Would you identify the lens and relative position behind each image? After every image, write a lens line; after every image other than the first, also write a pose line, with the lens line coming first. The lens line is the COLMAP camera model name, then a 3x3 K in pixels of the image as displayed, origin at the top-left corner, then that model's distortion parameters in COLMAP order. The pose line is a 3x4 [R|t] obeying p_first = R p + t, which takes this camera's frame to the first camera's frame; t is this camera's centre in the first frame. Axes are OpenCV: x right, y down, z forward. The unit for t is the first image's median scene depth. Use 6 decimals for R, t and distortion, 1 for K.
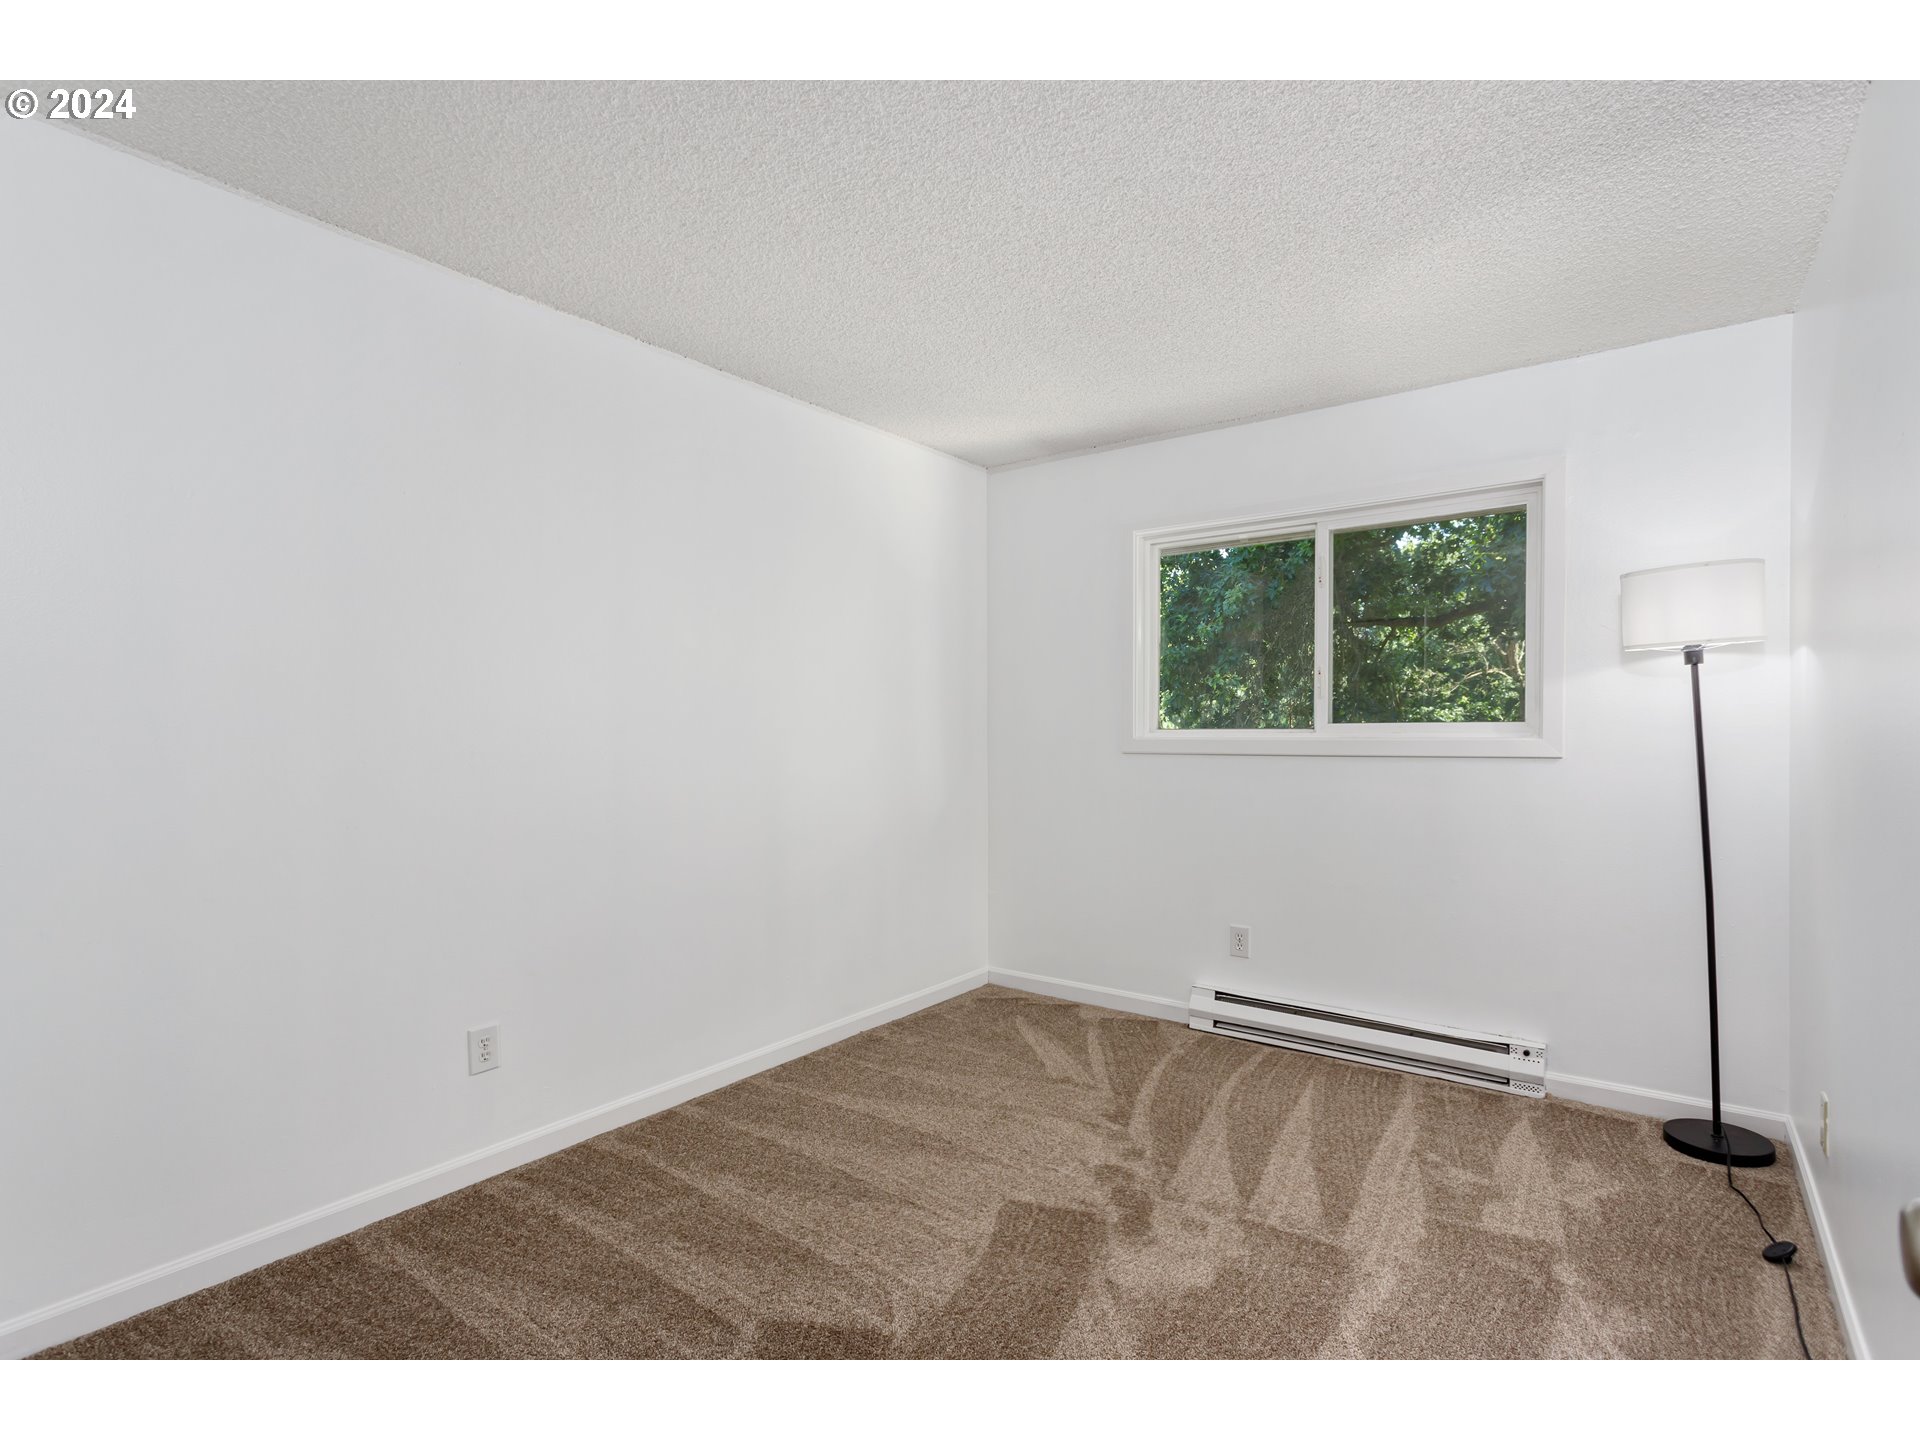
lens RADIAL K [[923.8, 0, 960.8], [0, 923.8, 716.6], [0, 0, 1]] dist [0.004174, 0.000559]
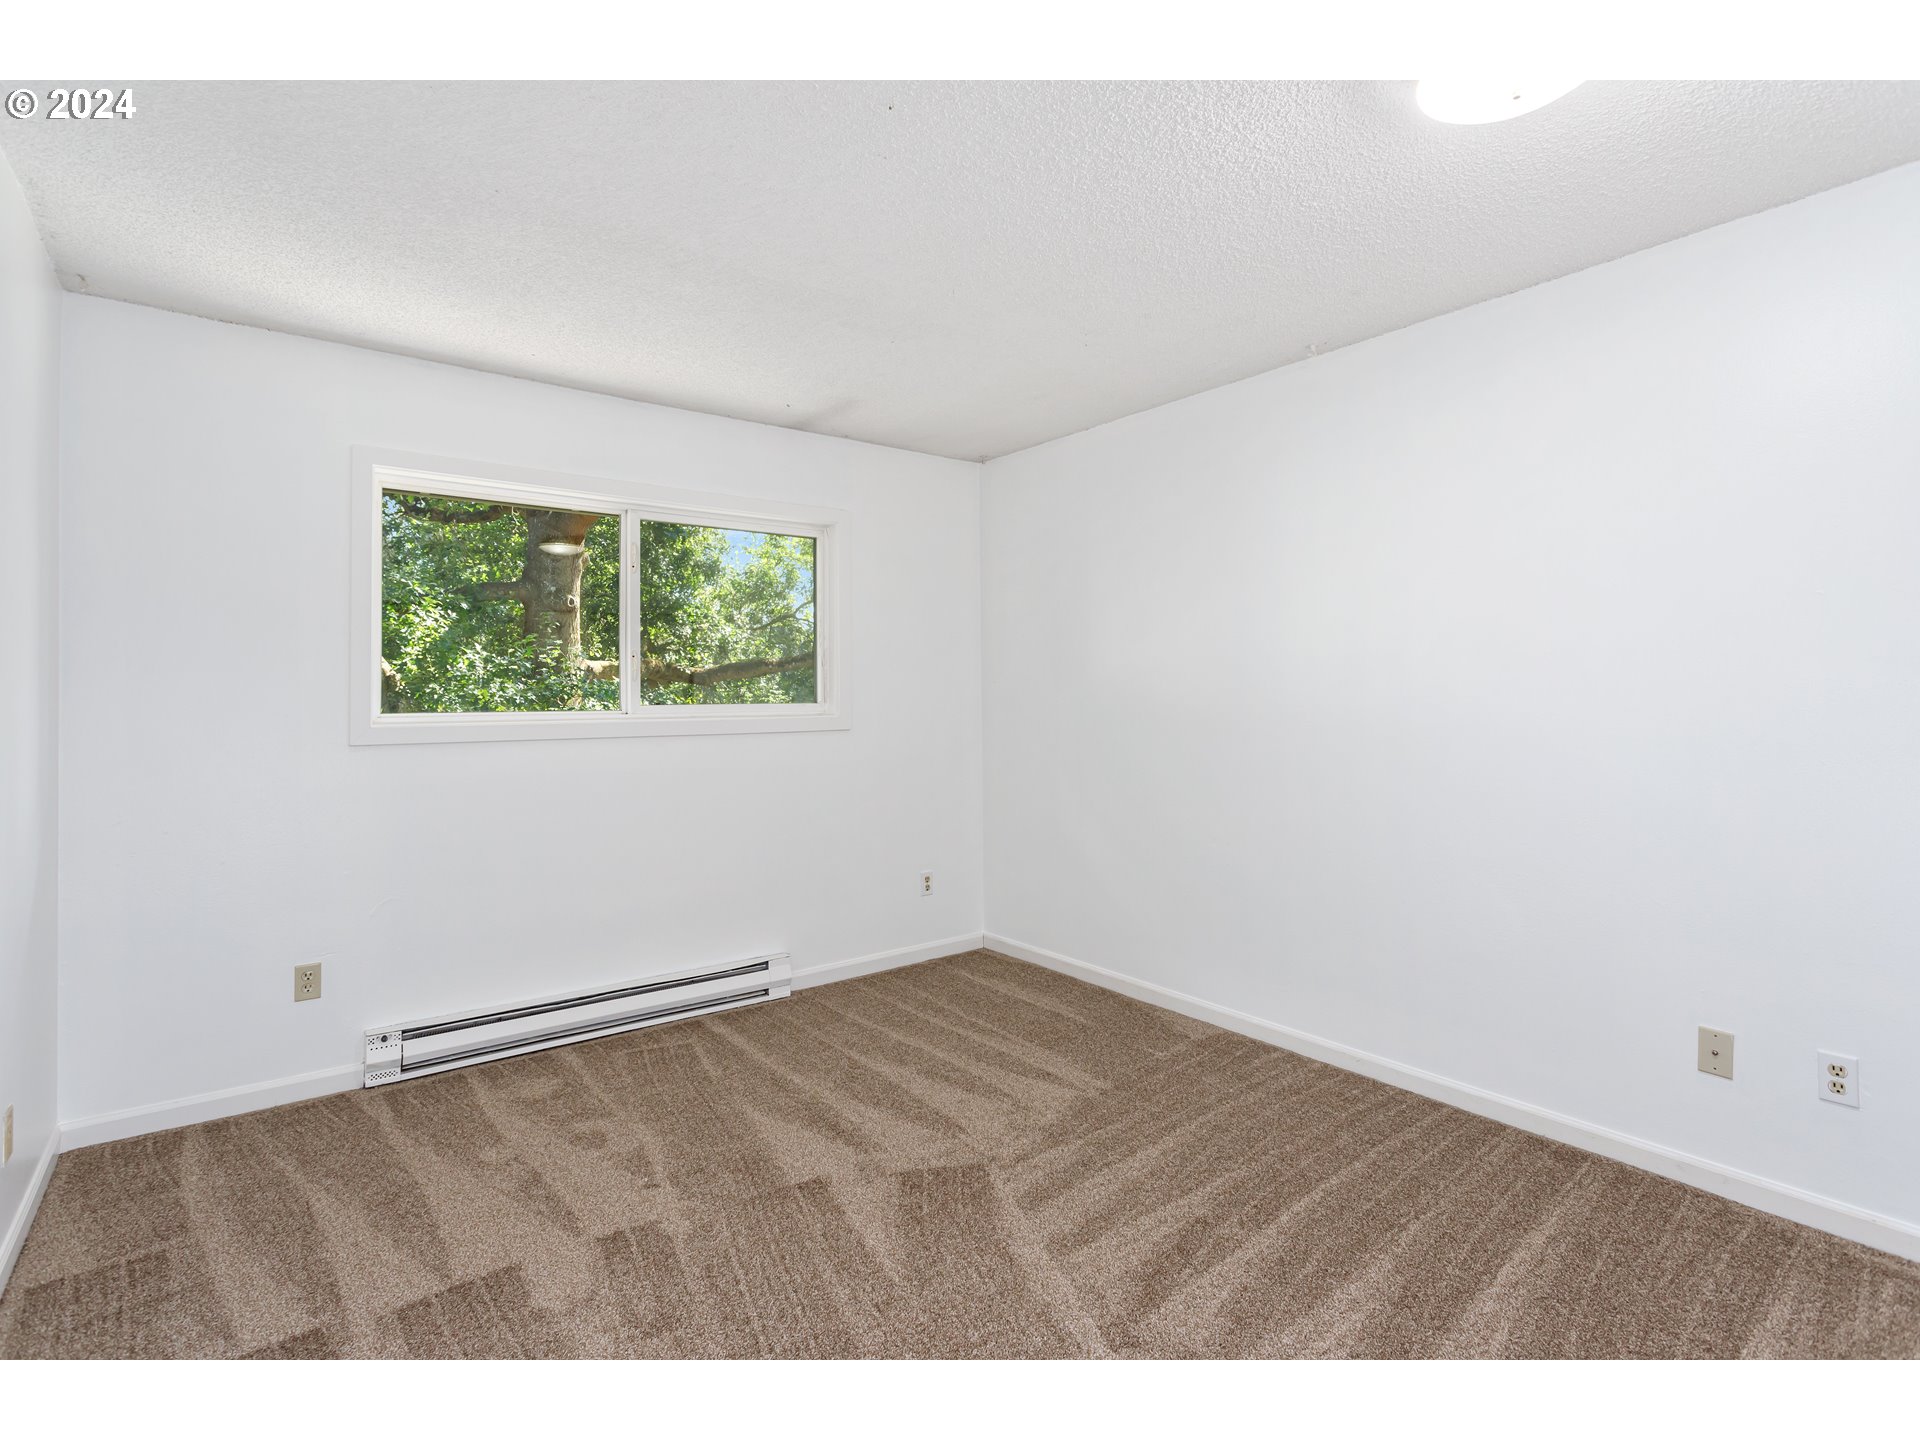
lens RADIAL K [[923.8, 0, 960.8], [0, 923.8, 716.6], [0, 0, 1]] dist [0.004174, 0.000559]
pose [[0.241400, -0.001505, 0.970425, -0.502710], [-0.005753, 0.999979, 0.002982, 0.014692], [-0.970409, -0.006303, 0.241386, 0.398019]]
